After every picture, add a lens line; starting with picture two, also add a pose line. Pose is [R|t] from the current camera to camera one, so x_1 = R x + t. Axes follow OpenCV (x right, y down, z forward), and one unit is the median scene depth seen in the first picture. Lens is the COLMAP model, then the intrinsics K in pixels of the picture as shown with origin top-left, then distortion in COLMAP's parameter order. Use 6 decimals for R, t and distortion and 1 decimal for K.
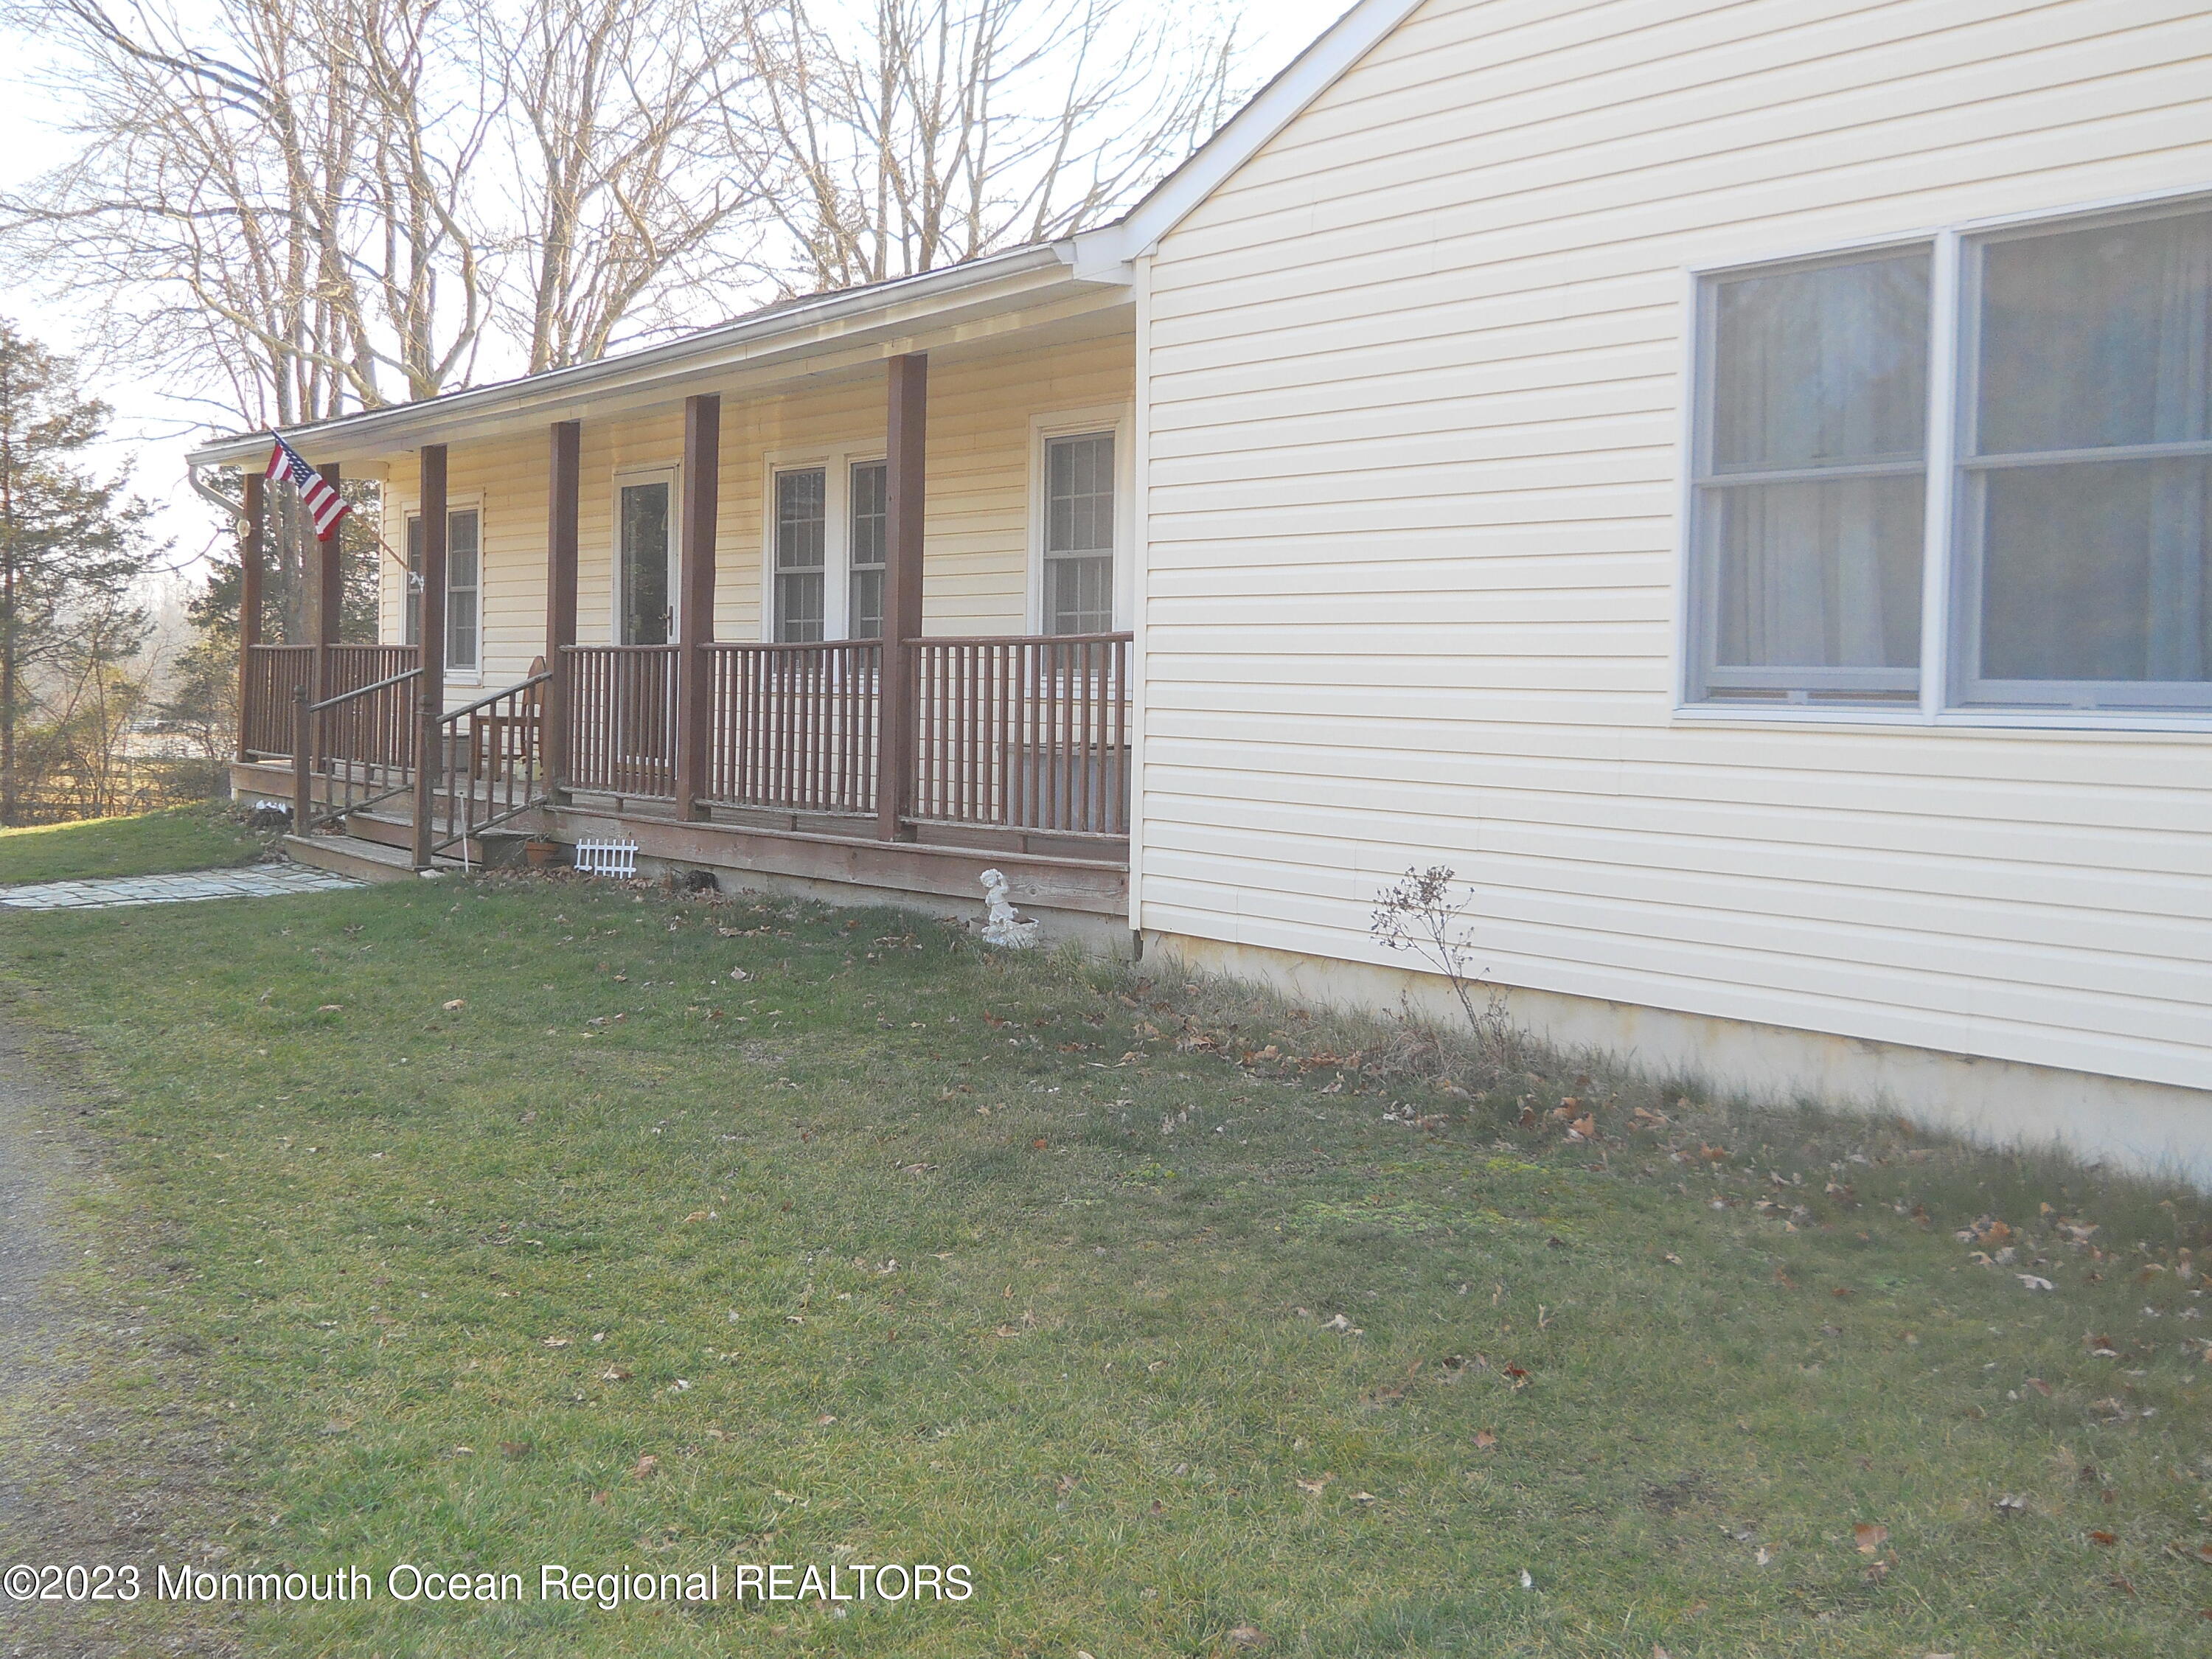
lens RADIAL K [[2477.7, 0, 1002.9], [0, 2477.7, 817.6], [0, 0, 1]] dist [-0.056431, 0.051431]
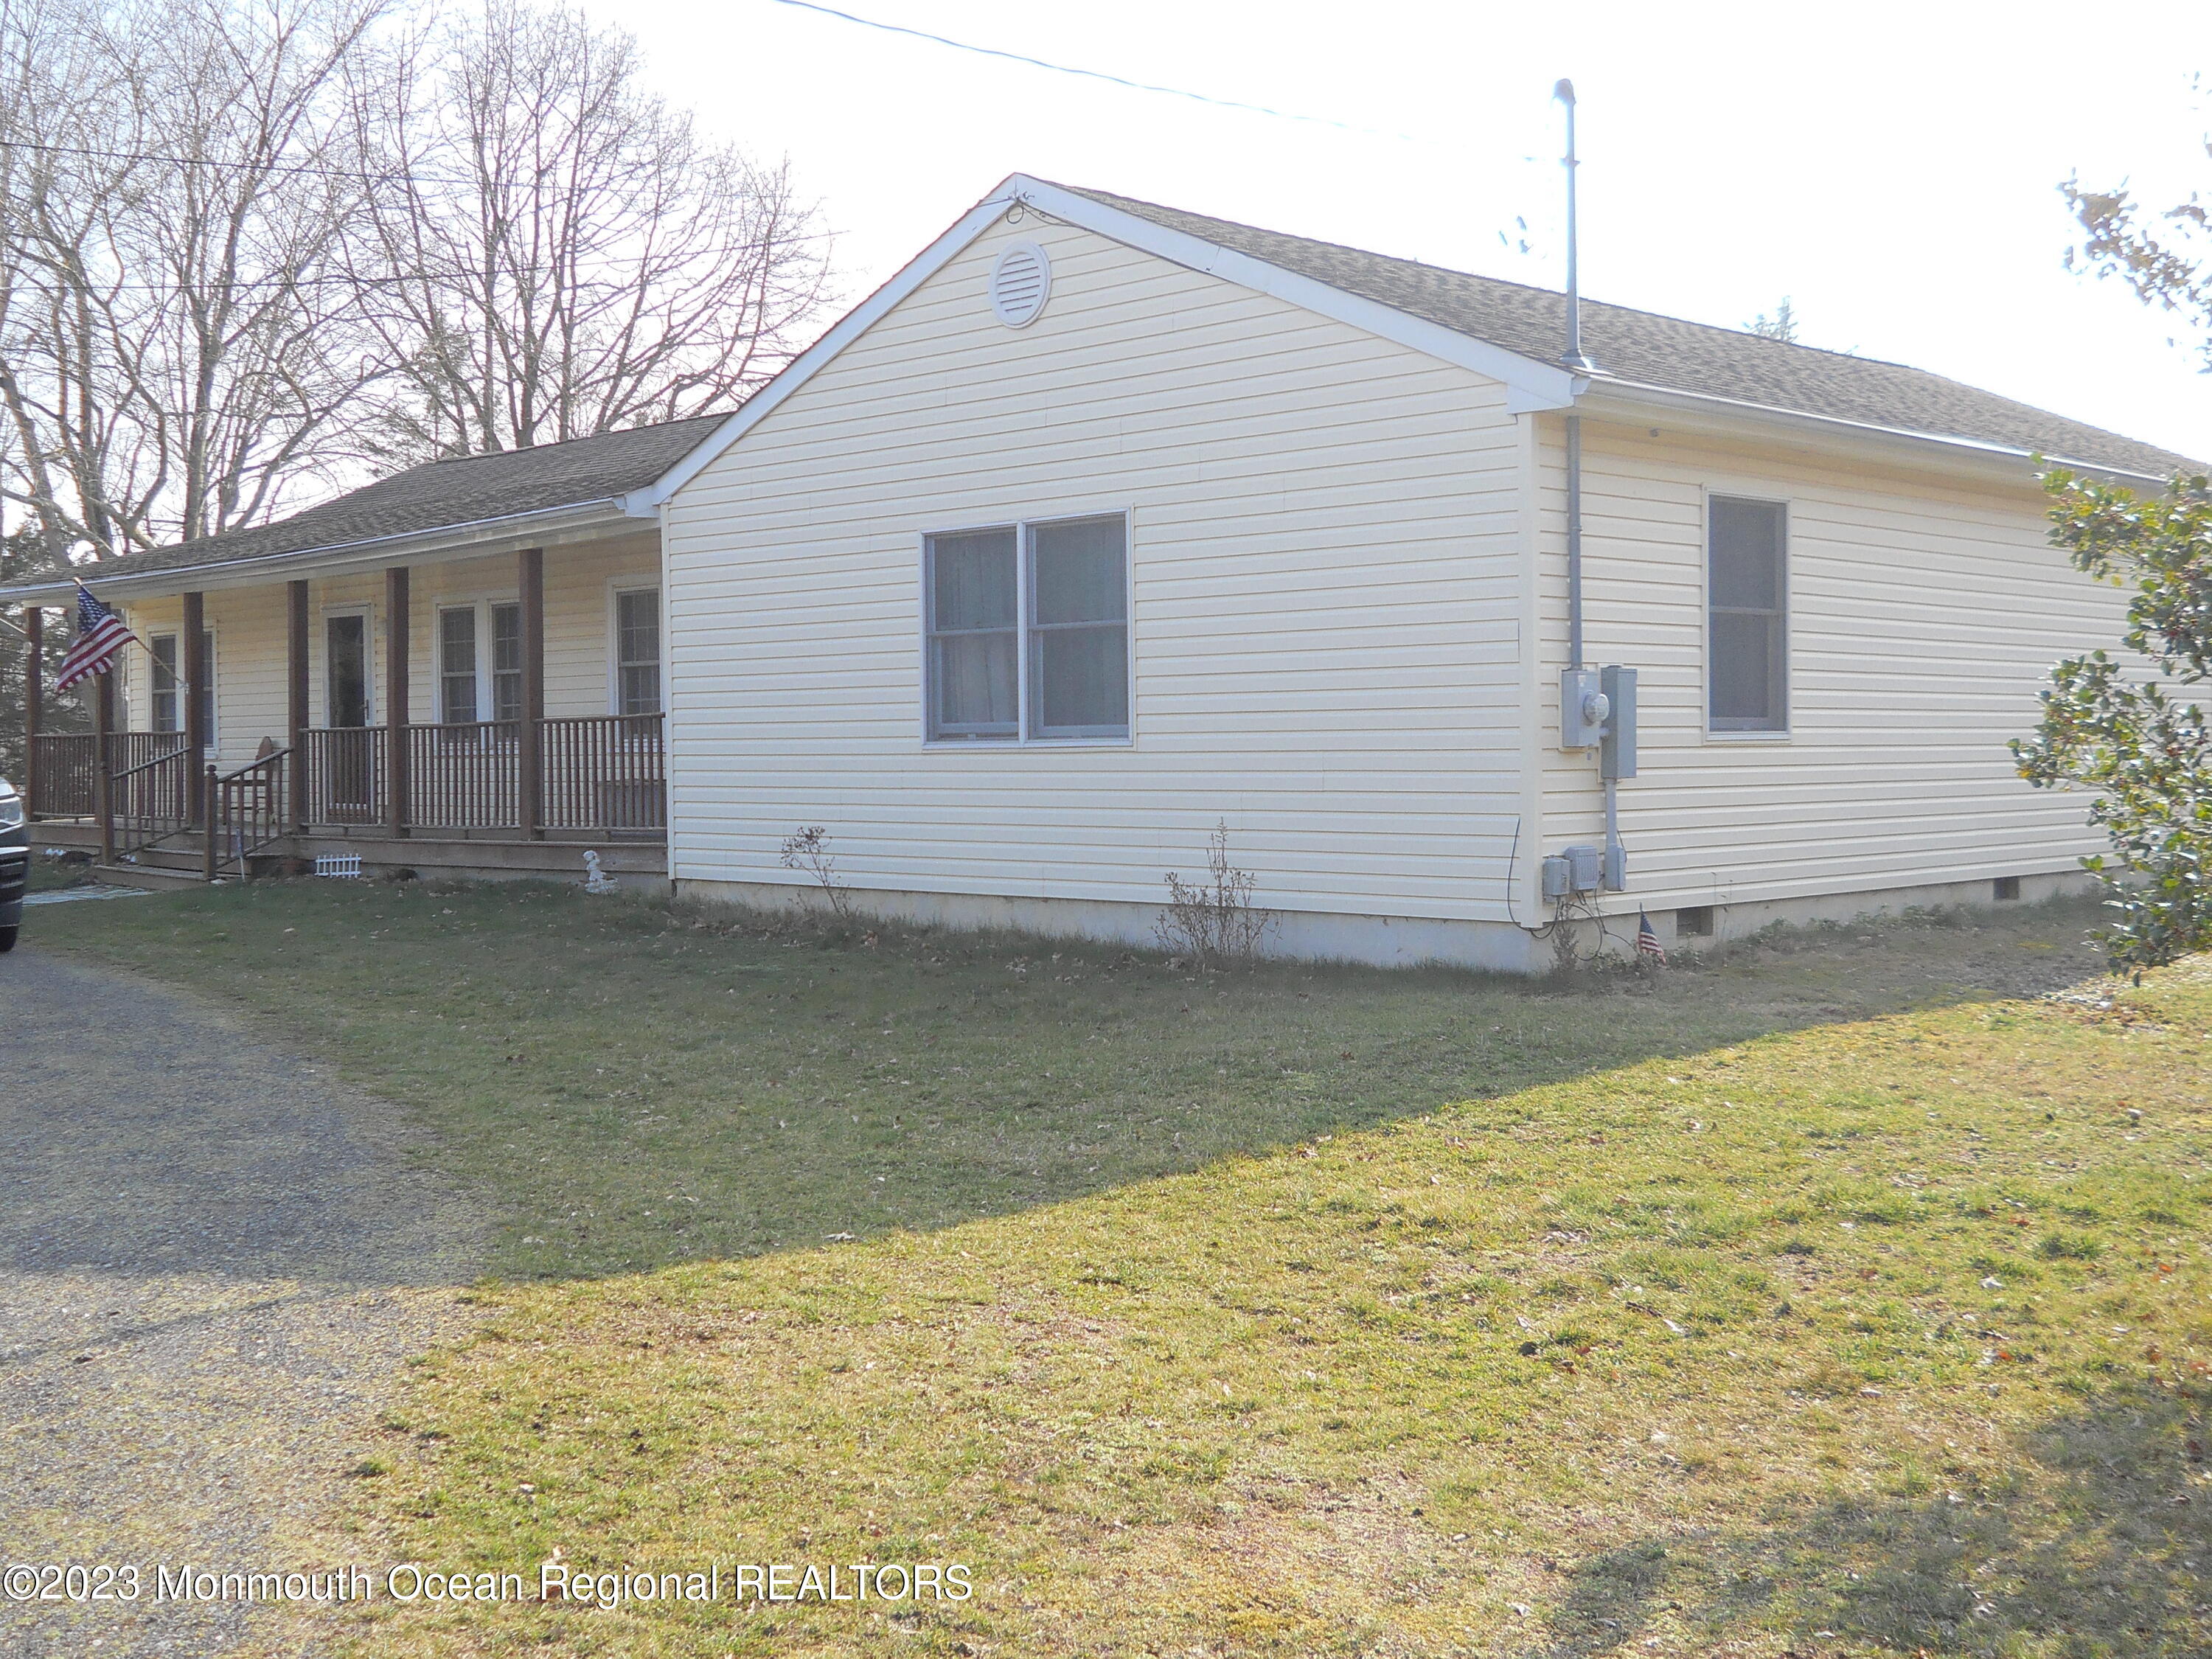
lens RADIAL K [[2477.7, 0, 1002.9], [0, 2477.7, 817.6], [0, 0, 1]] dist [-0.056431, 0.051431]
pose [[0.987243, -0.032547, 0.155859, 0.009272], [0.036611, 0.999059, -0.023275, 0.039015], [-0.154955, 0.028684, 0.987505, -0.608635]]
